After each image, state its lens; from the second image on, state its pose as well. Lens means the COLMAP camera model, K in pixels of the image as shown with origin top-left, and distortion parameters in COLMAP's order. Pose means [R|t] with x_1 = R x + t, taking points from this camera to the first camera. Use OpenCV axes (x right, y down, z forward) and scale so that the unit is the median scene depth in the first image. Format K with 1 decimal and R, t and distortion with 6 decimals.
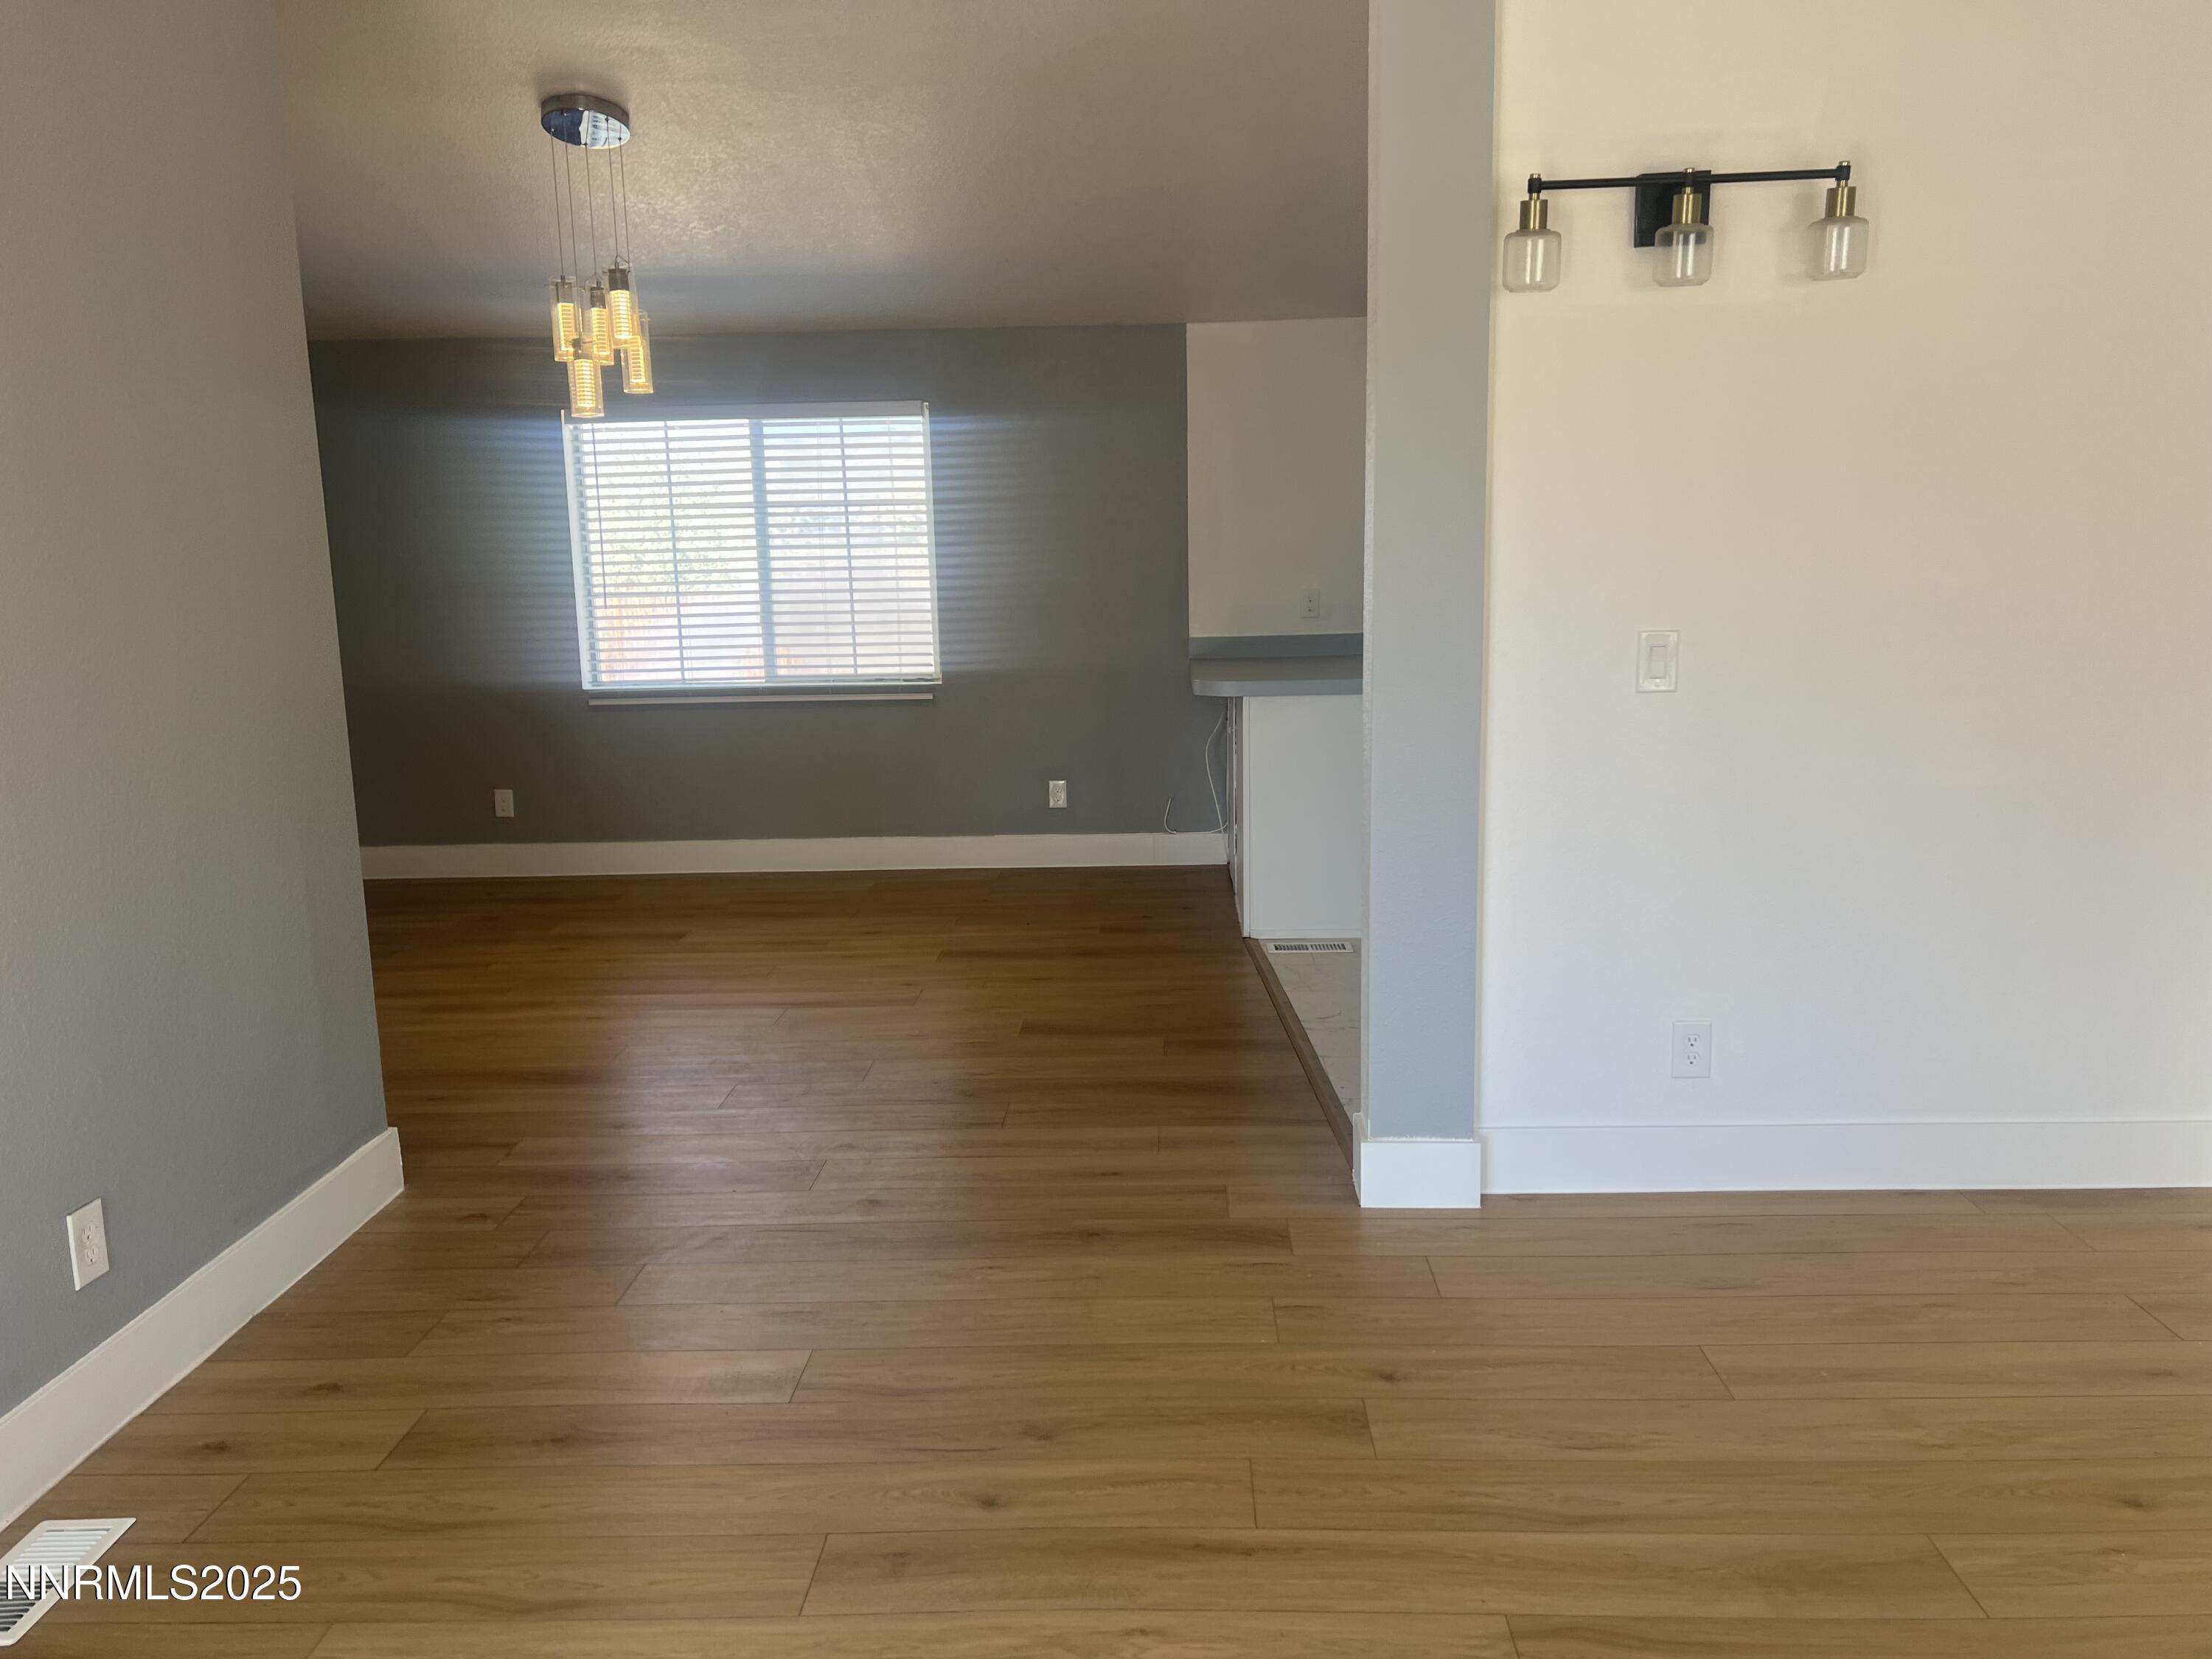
lens RADIAL K [[1662.6, 0, 1165.0], [0, 1662.6, 827.7], [0, 0, 1]] dist [0.100866, -0.113388]
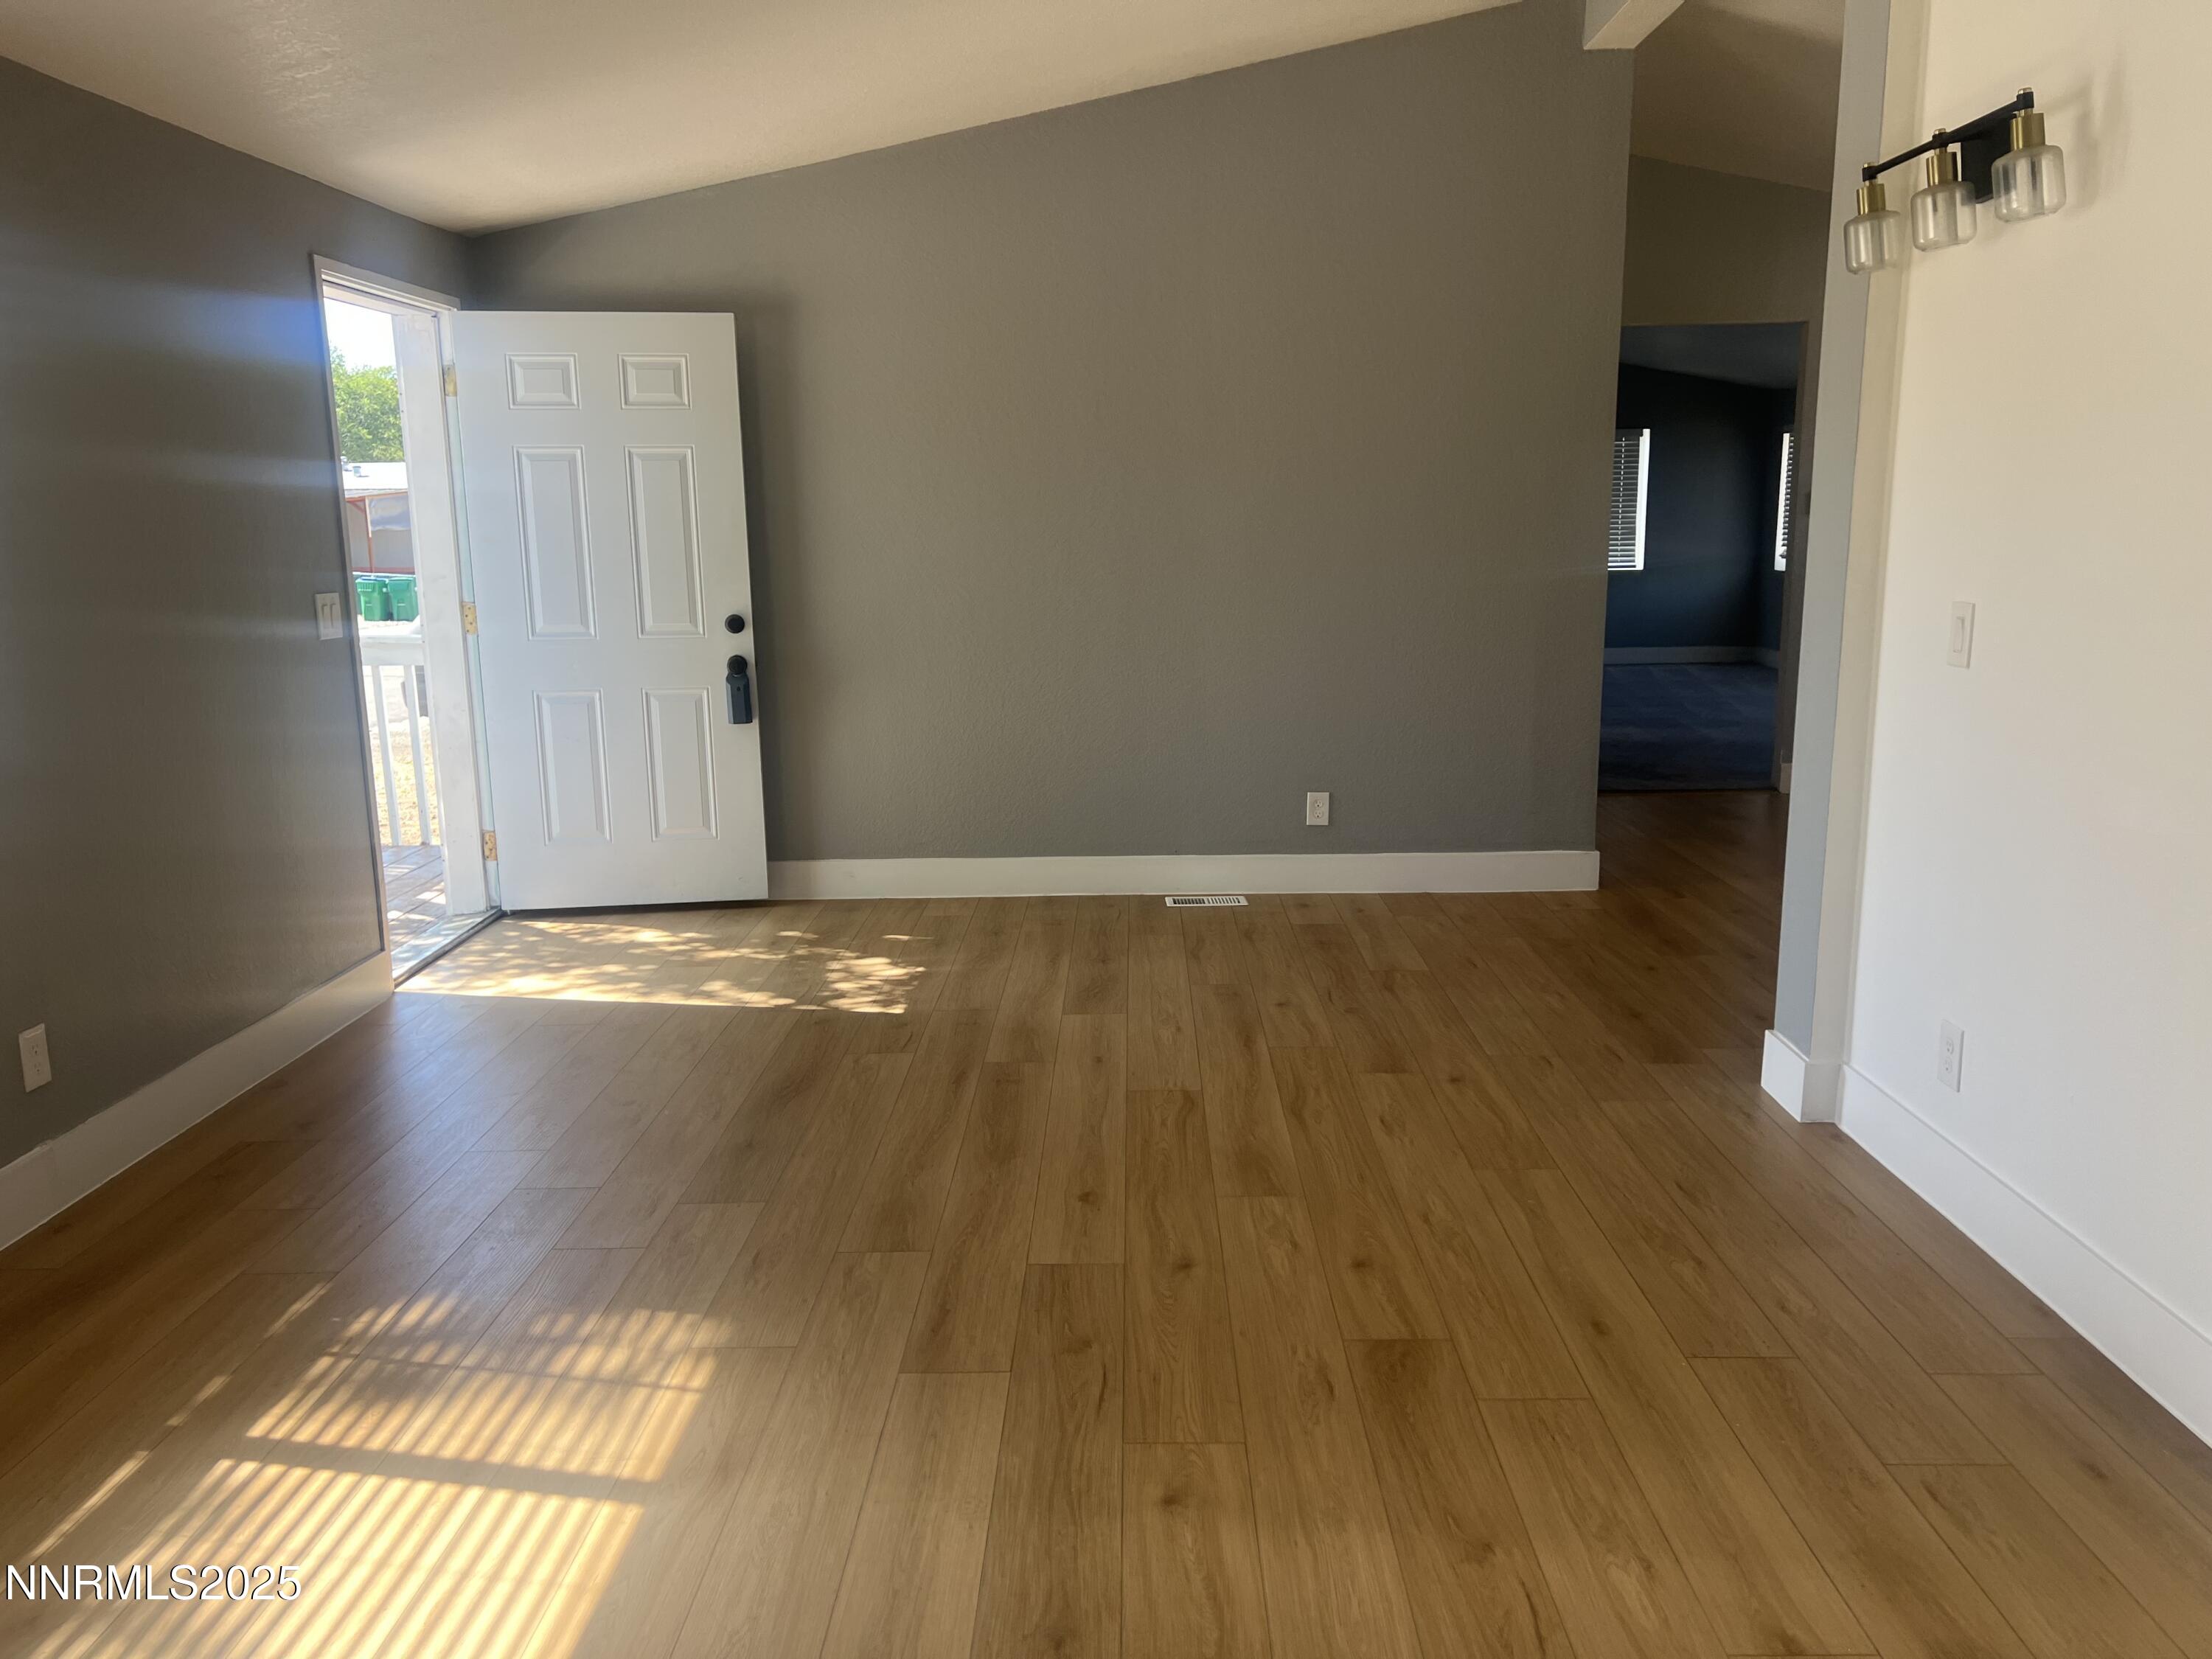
lens RADIAL K [[1671.5, 0, 1146.9], [0, 1671.5, 841.8], [0, 0, 1]] dist [0.097602, -0.130322]
pose [[0.024949, 0.212967, -0.976741, 1.342972], [-0.161227, 0.965112, 0.206314, -0.118822], [0.986602, 0.152330, 0.058415, 0.545310]]
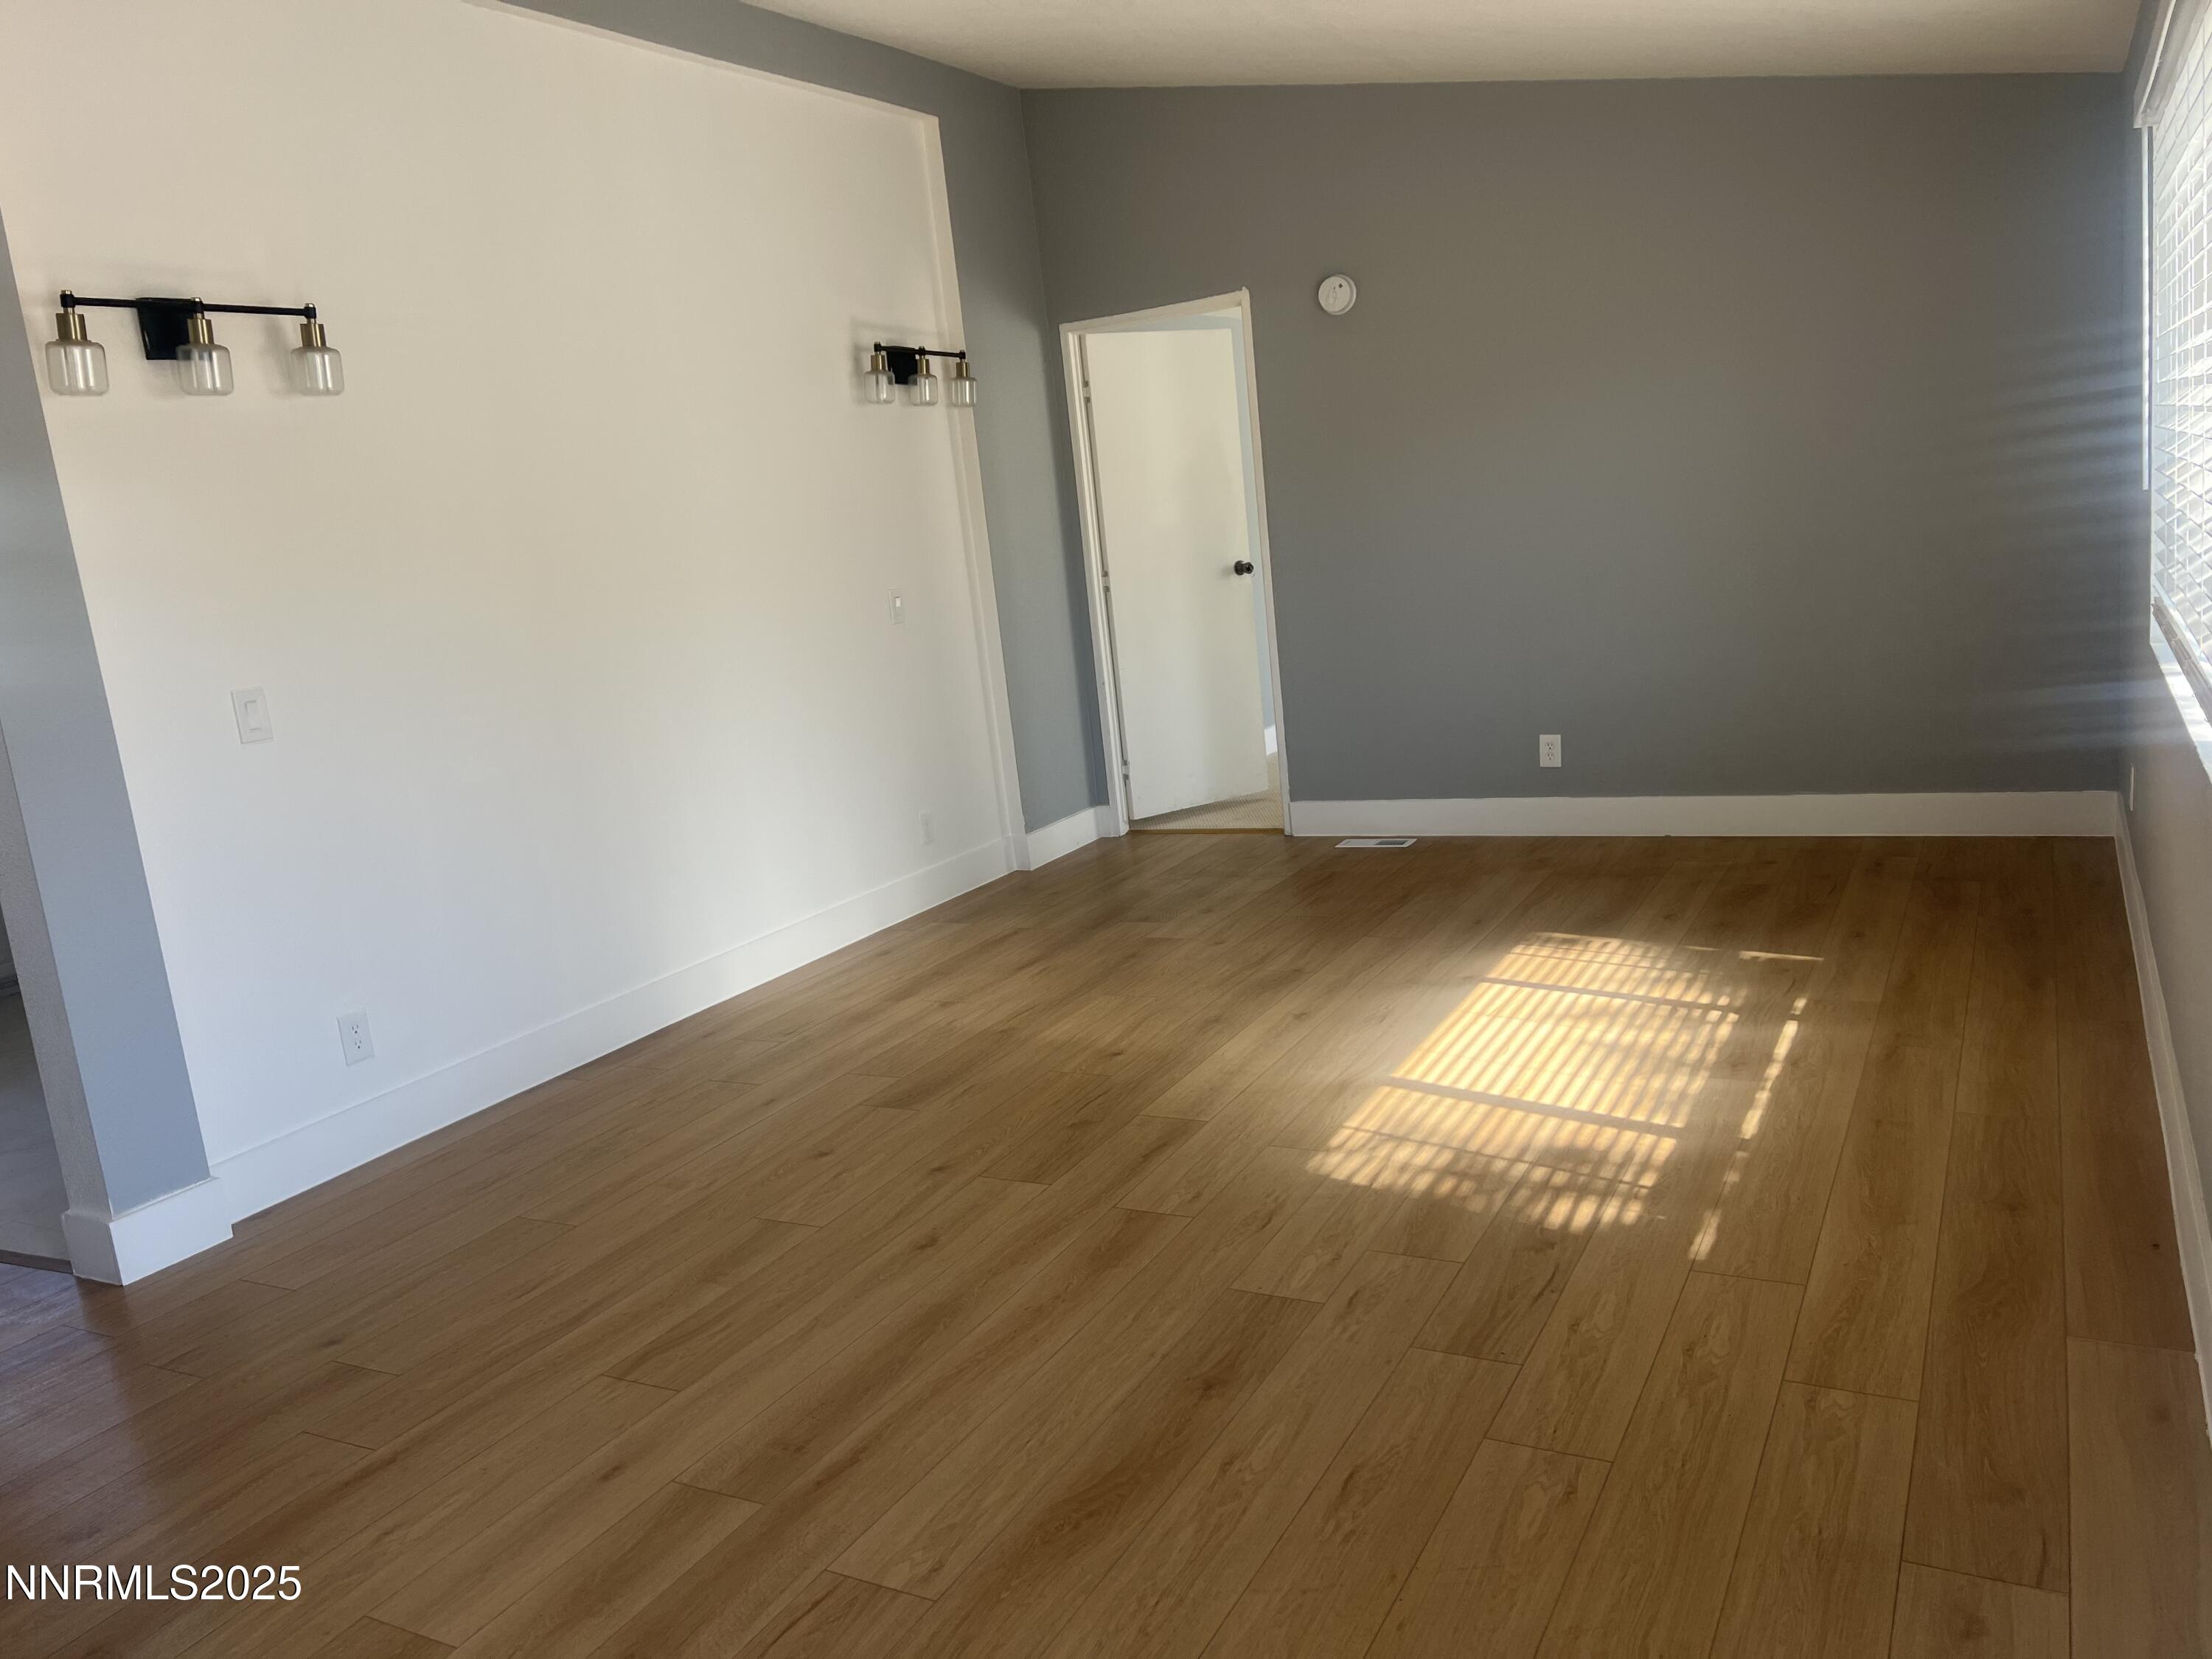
lens RADIAL K [[1626.2, 0, 1054.7], [0, 1626.2, 840.7], [0, 0, 1]] dist [0.092464, -0.123868]
pose [[0.487834, -0.198149, 0.850150, -0.448073], [0.244748, 0.965882, 0.084681, 0.023332], [-0.837924, 0.166762, 0.519687, -0.034087]]
